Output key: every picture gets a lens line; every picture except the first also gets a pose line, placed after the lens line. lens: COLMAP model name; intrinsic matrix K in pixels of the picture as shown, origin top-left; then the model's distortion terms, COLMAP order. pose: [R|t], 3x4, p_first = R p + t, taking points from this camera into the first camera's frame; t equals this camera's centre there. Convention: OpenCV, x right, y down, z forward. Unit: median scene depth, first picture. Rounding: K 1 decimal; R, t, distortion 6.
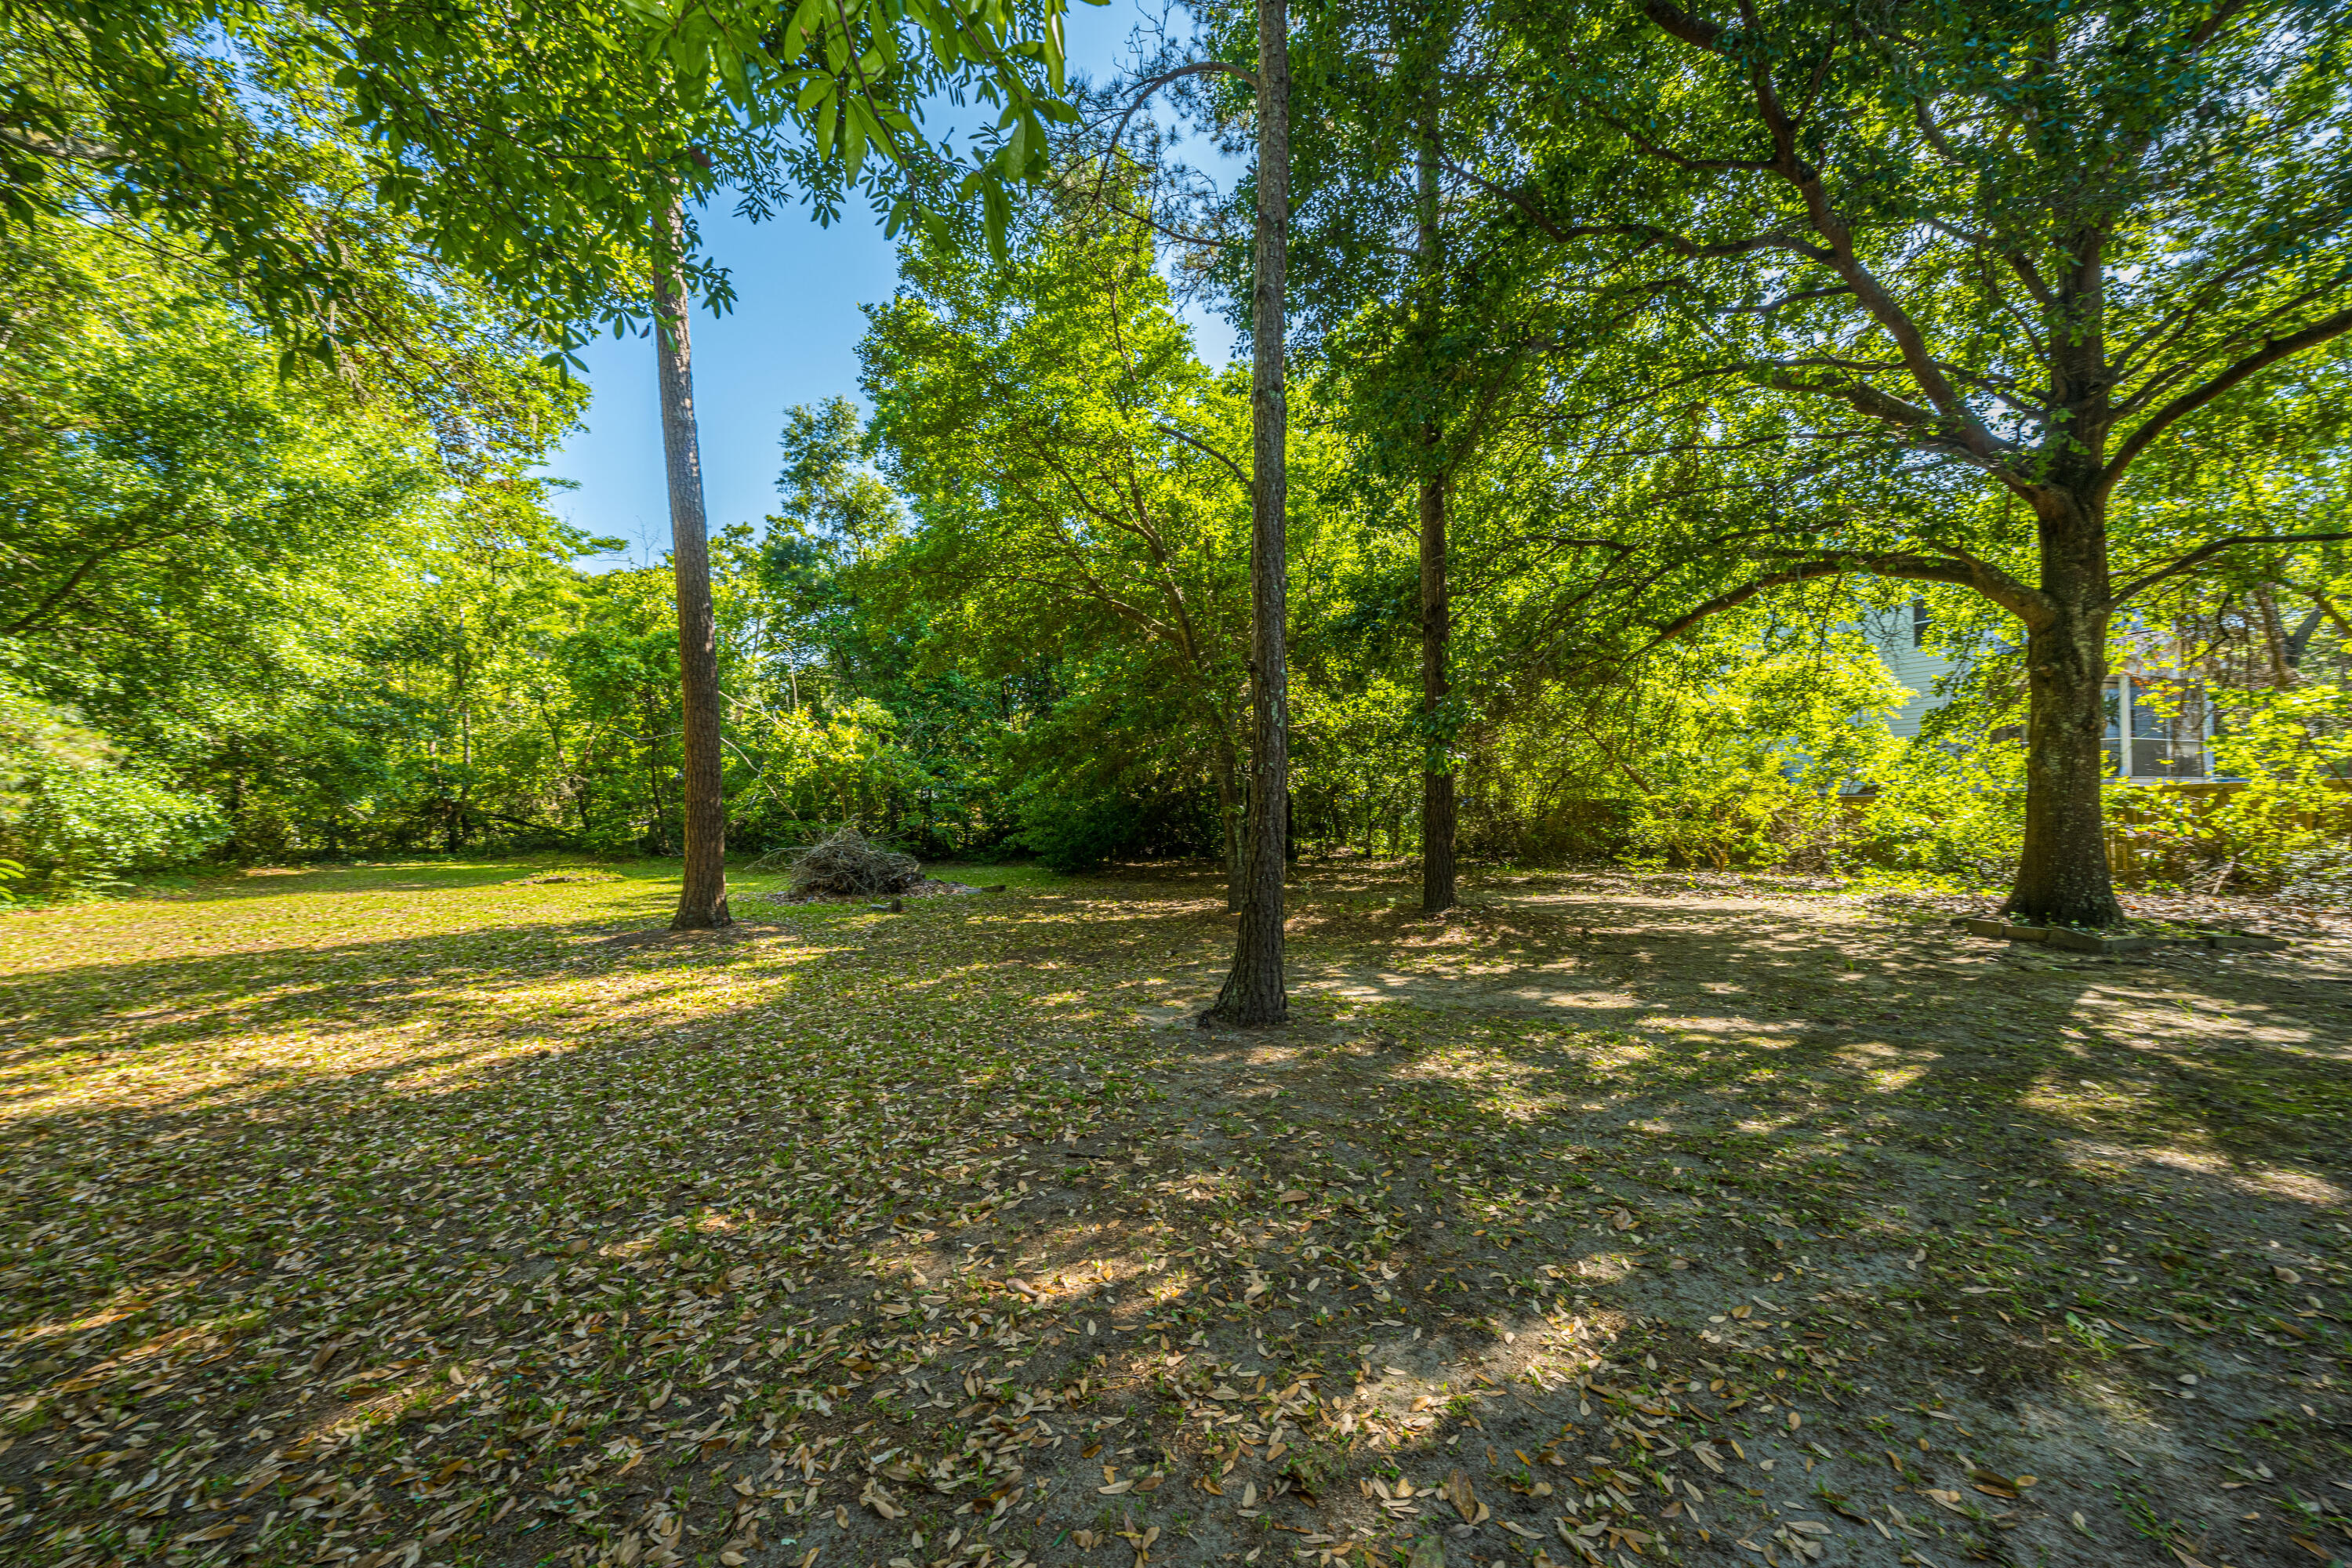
lens RADIAL K [[945.1, 0, 1181.2], [0, 945.1, 786.4], [0, 0, 1]] dist [-0.000371, 0.000059]
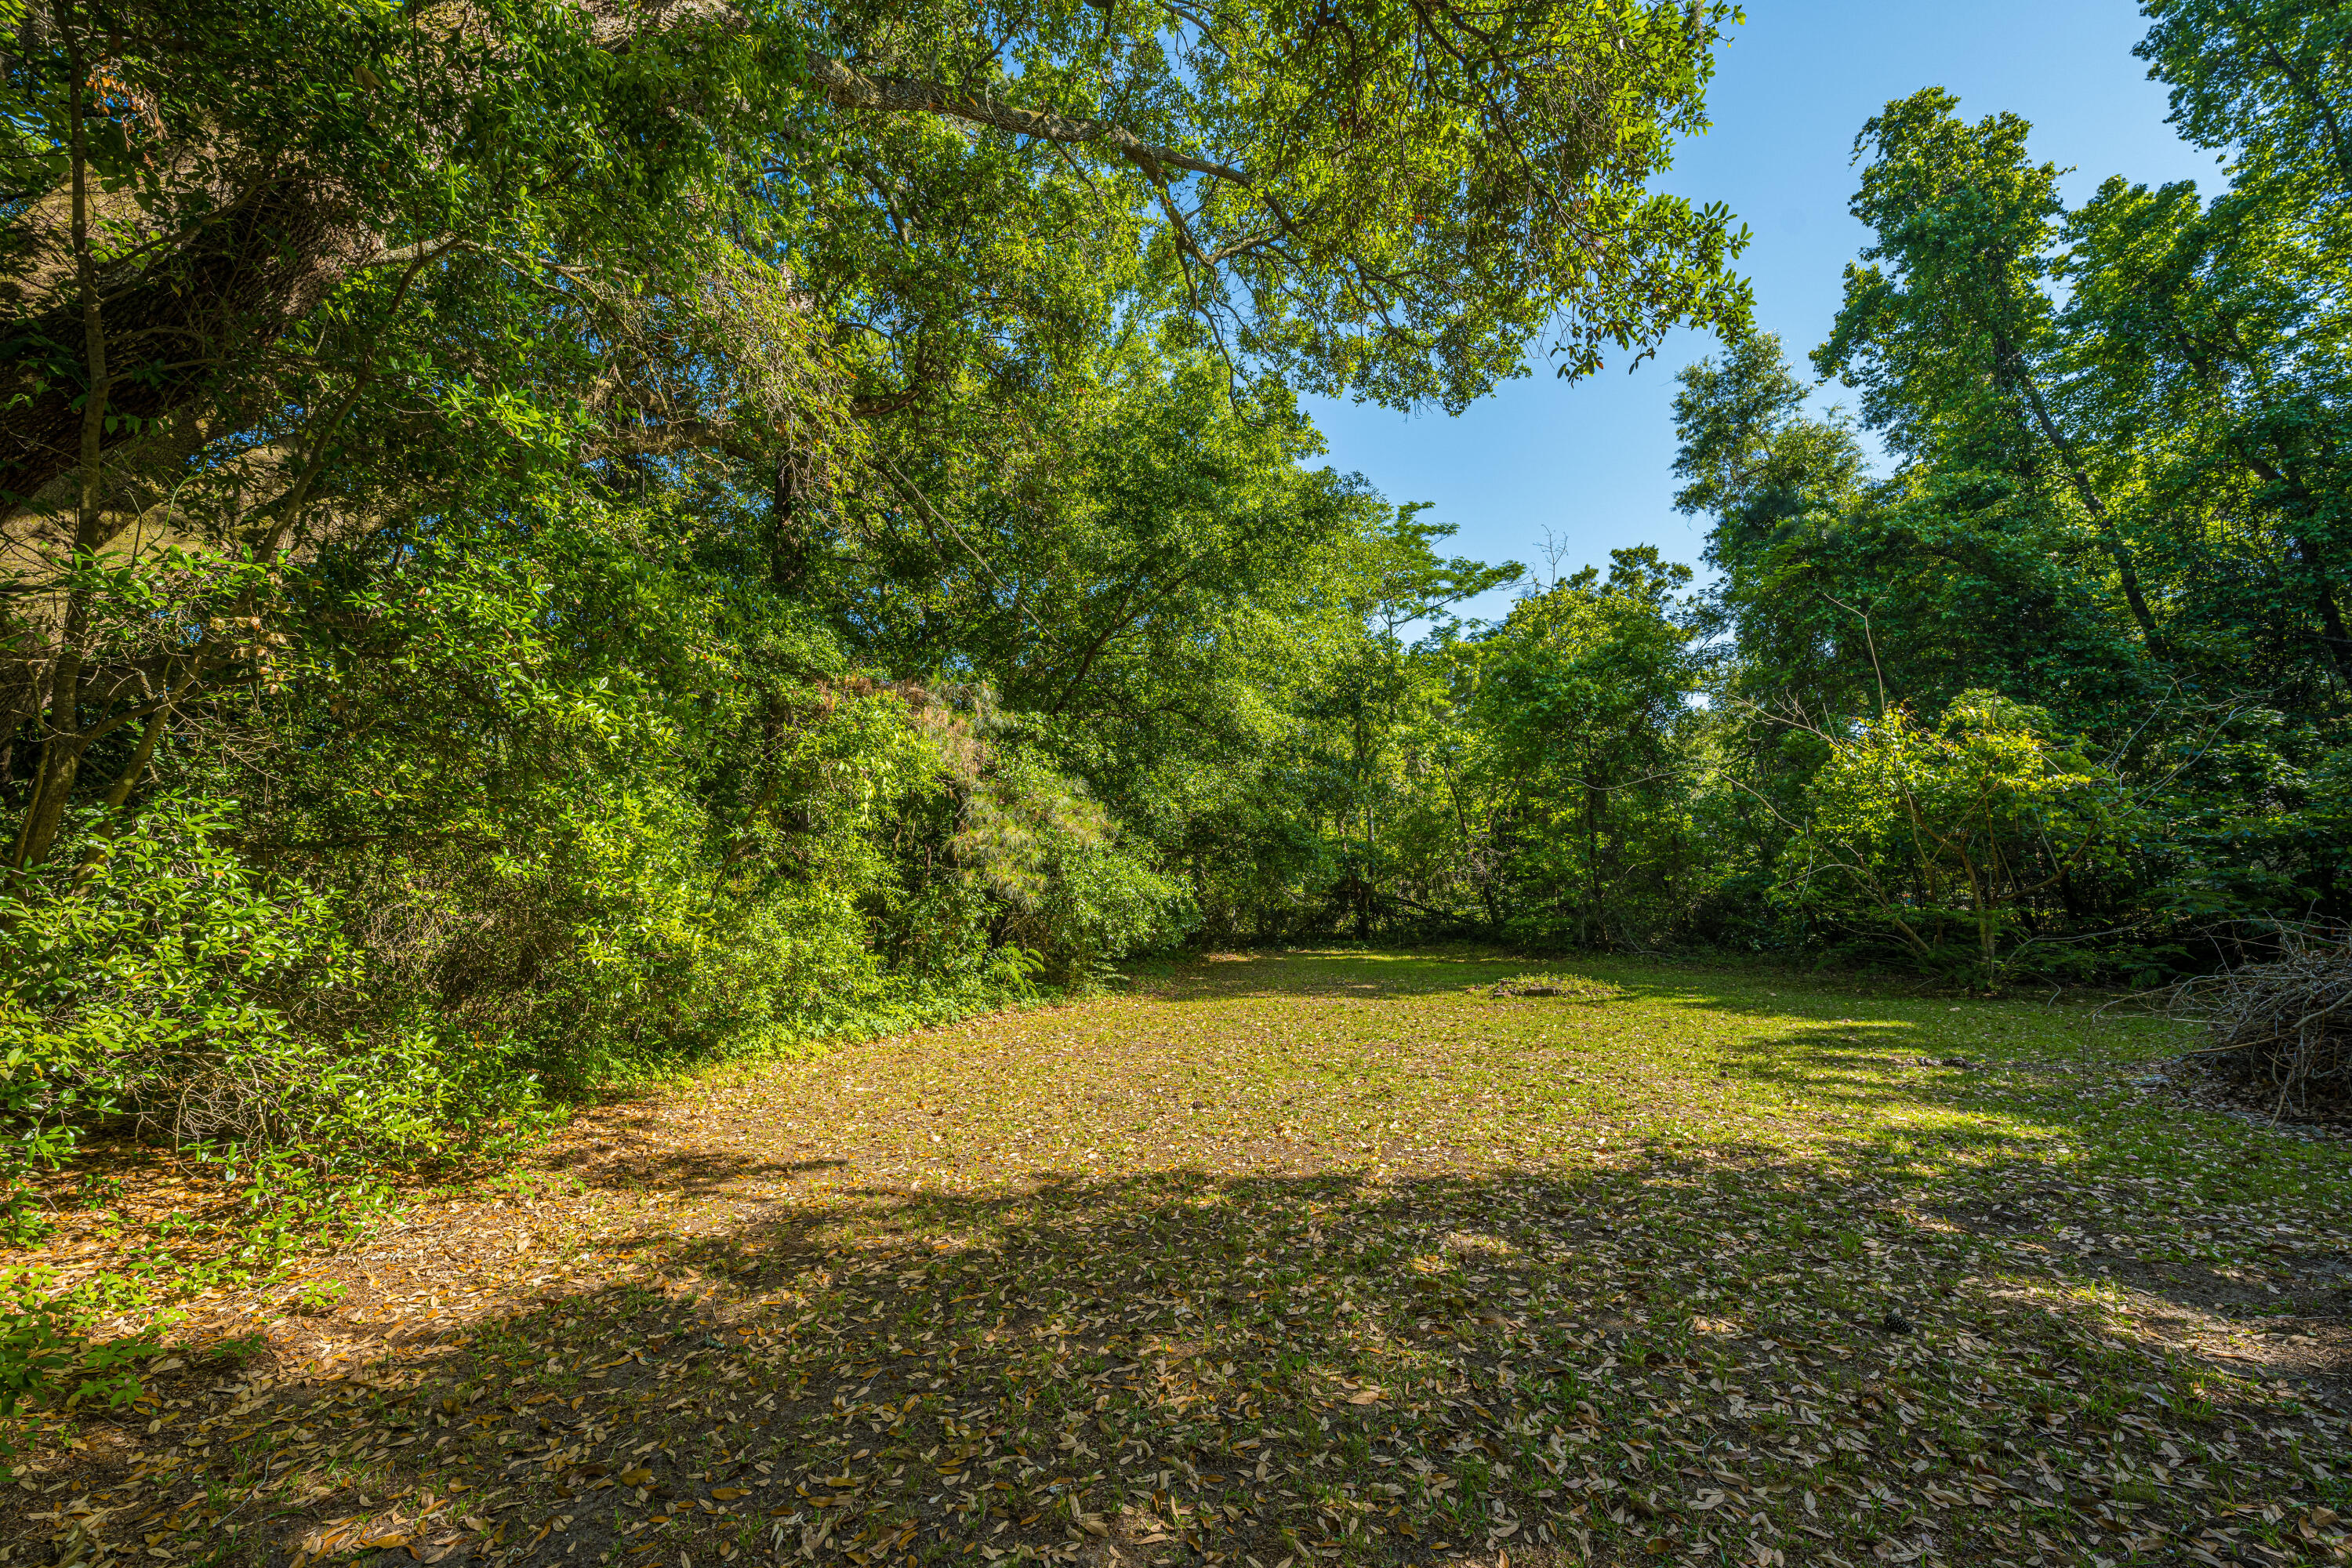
lens RADIAL K [[945.1, 0, 1181.2], [0, 945.1, 786.4], [0, 0, 1]] dist [-0.000371, 0.000059]
pose [[0.704902, -0.089223, -0.703670, -0.417674], [0.027870, 0.994775, -0.098215, 0.013084], [0.708757, 0.049621, 0.703706, 0.385408]]
